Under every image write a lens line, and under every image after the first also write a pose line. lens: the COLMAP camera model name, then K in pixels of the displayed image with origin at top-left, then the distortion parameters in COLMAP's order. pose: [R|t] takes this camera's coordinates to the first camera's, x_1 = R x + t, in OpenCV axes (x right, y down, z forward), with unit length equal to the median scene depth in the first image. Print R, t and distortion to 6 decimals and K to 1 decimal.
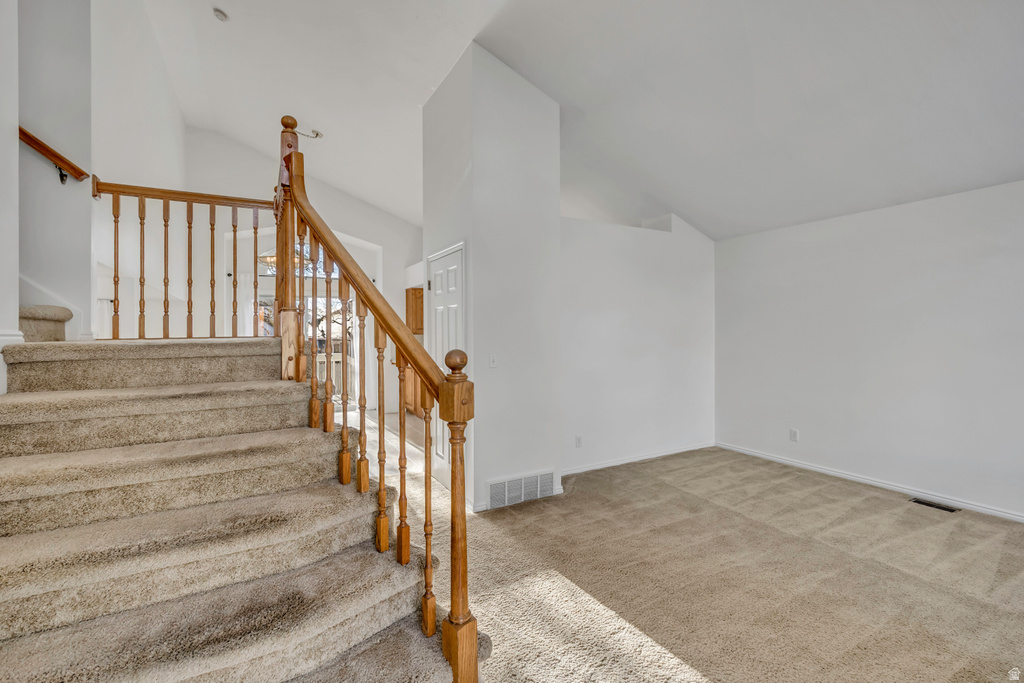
lens RADIAL K [[478.1, 0, 512.4], [0, 478.1, 335.2], [0, 0, 1]] dist [0.003140, 0.000958]
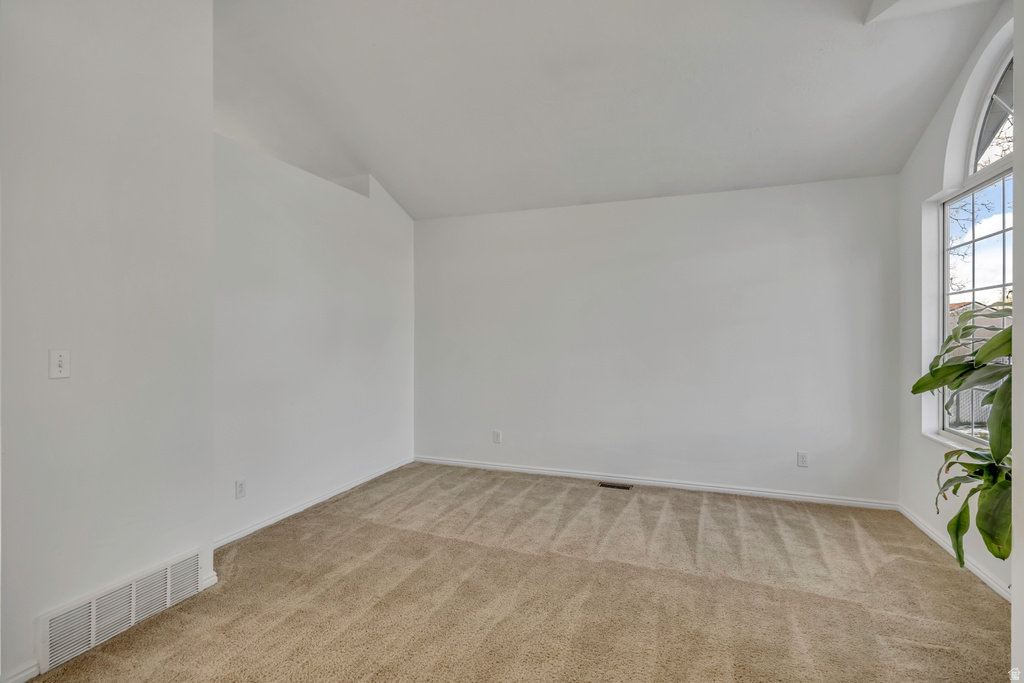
lens RADIAL K [[478.1, 0, 496.5], [0, 478.1, 335.8], [0, 0, 1]] dist [0.003140, 0.000958]
pose [[0.768058, 0.009402, 0.640311, -0.013610], [0.007892, 0.999677, -0.024145, 0.041196], [-0.640331, 0.023598, 0.767736, 0.332606]]
